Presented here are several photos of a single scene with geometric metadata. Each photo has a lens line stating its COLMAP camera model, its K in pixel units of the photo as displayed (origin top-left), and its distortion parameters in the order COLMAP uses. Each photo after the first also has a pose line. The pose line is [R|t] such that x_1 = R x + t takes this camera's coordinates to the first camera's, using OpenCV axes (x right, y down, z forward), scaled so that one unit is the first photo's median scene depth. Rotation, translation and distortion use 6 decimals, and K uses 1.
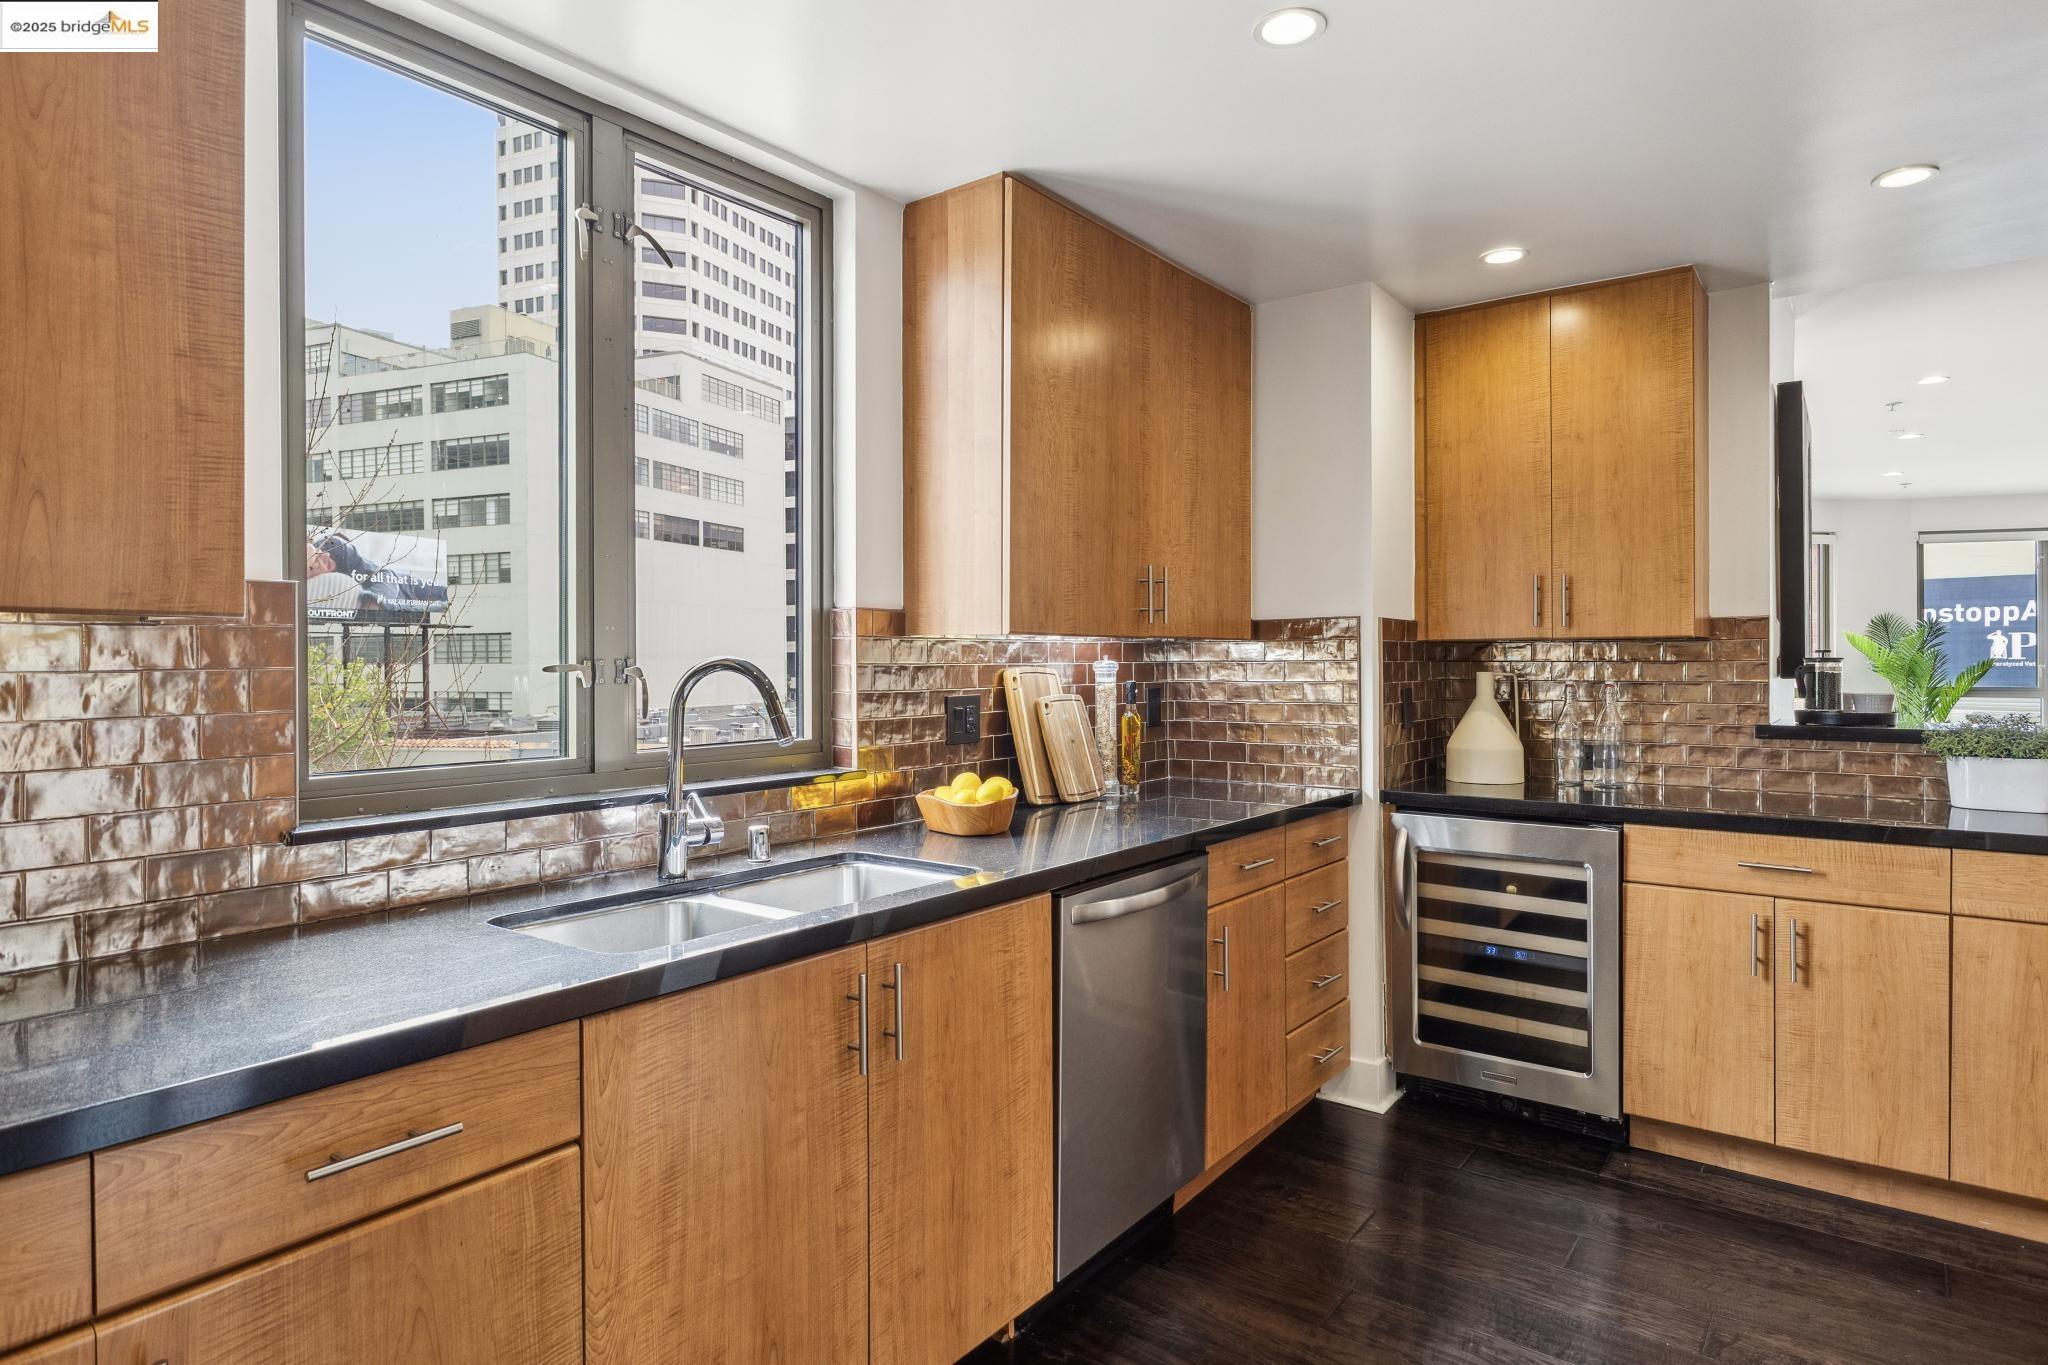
lens RADIAL K [[1451.4, 0, 1037.1], [0, 1451.4, 667.4], [0, 0, 1]] dist [0.019751, 0.005153]
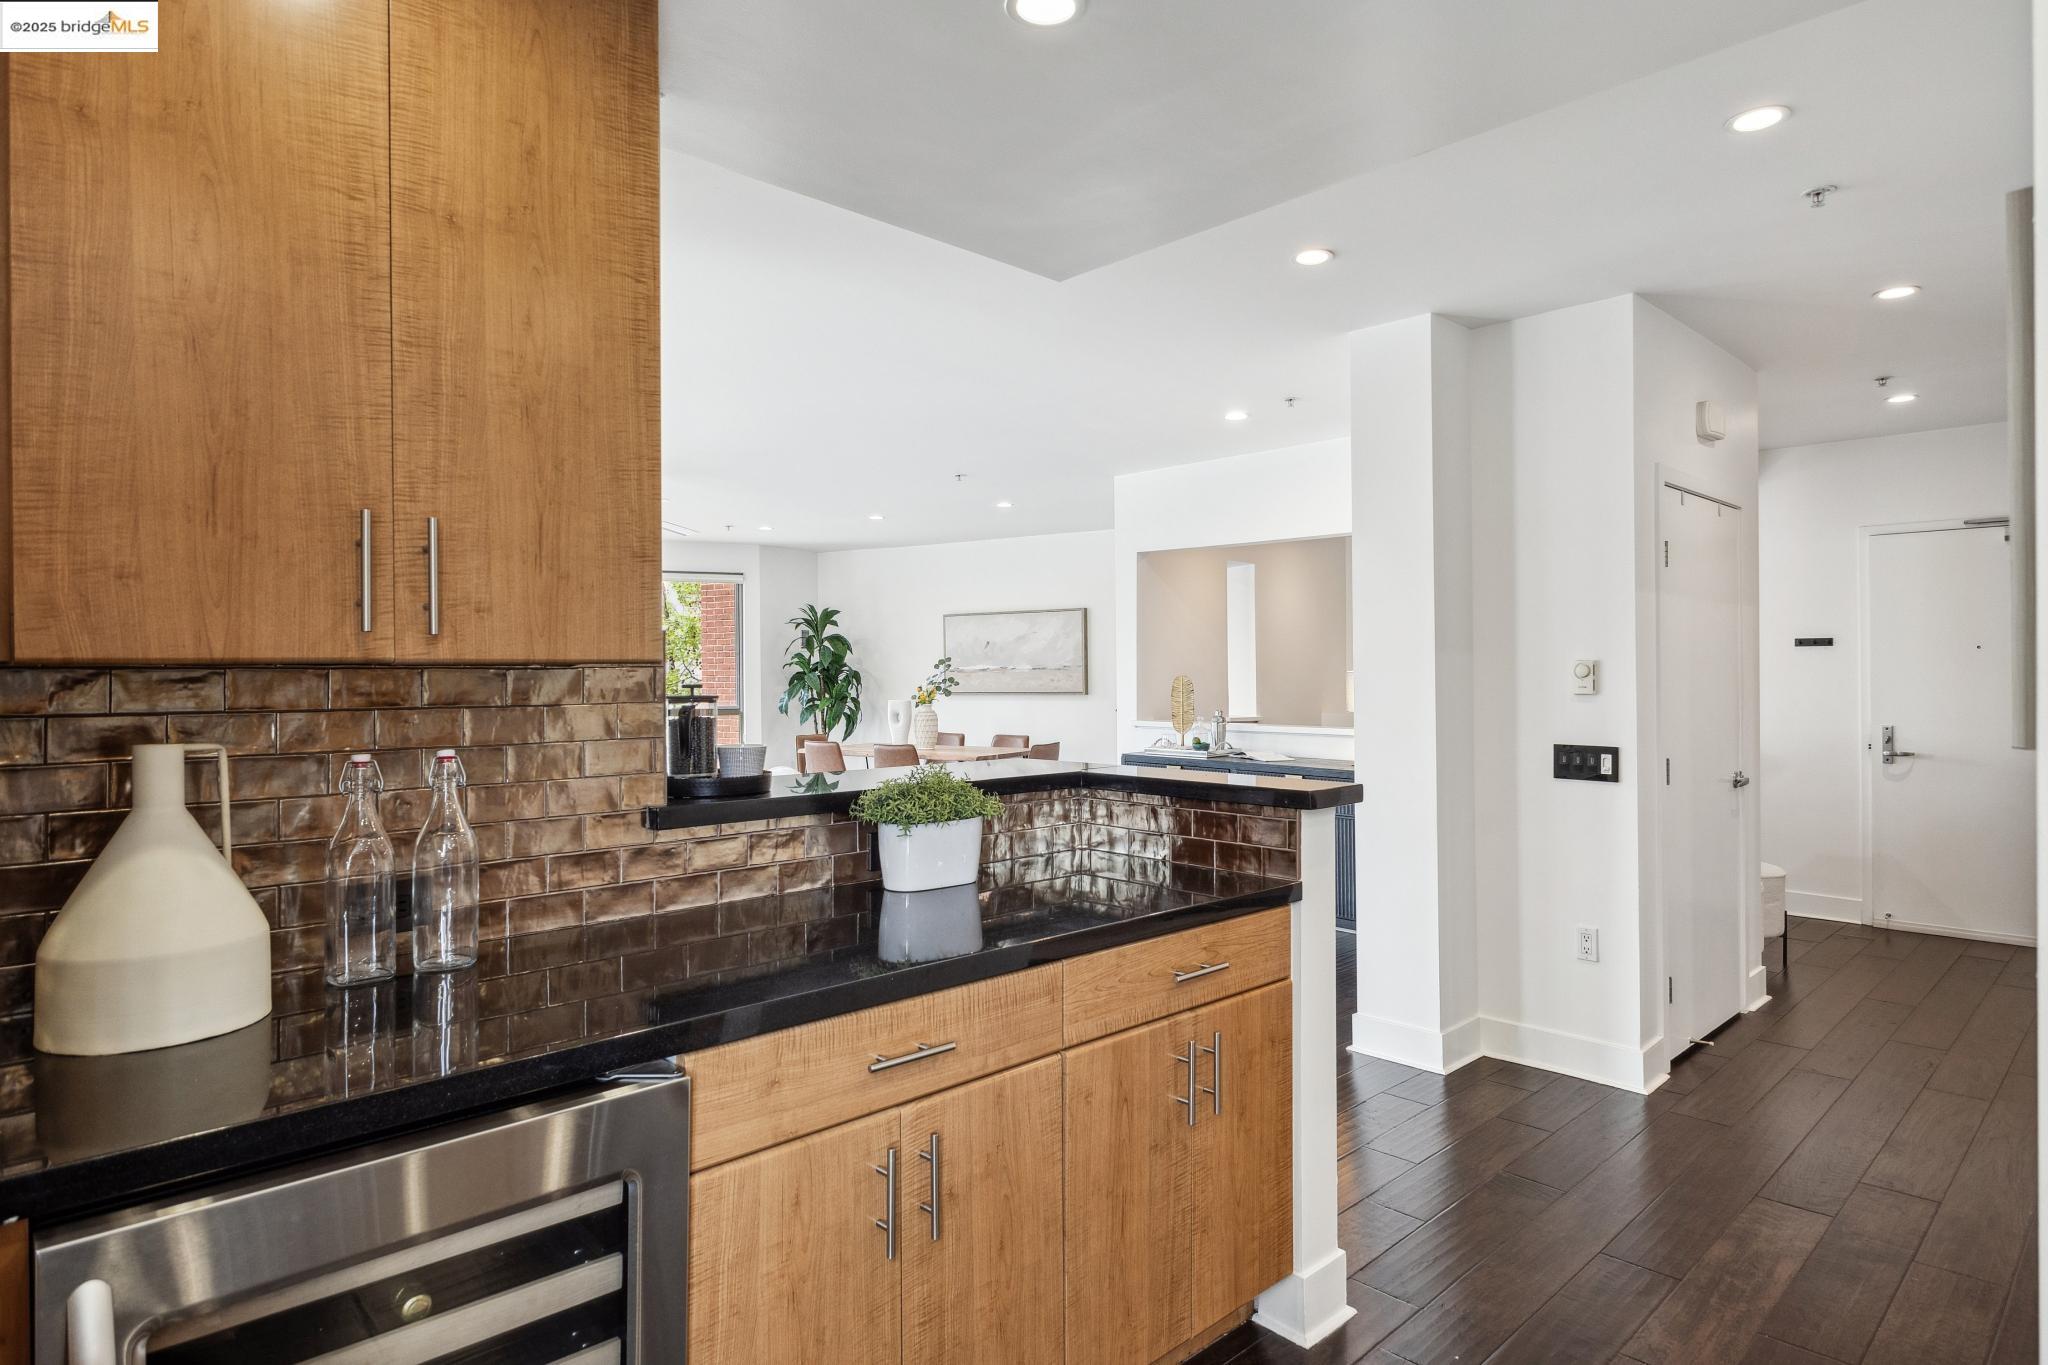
lens RADIAL K [[1136.3, 0, 1029.3], [0, 1136.3, 672.4], [0, 0, 1]] dist [-0.000423, -0.000980]
pose [[0.177230, 0.006621, 0.984147, 0.054978], [0.010913, 0.999903, -0.008692, -0.011872], [-0.984109, 0.012281, 0.177141, 0.764670]]
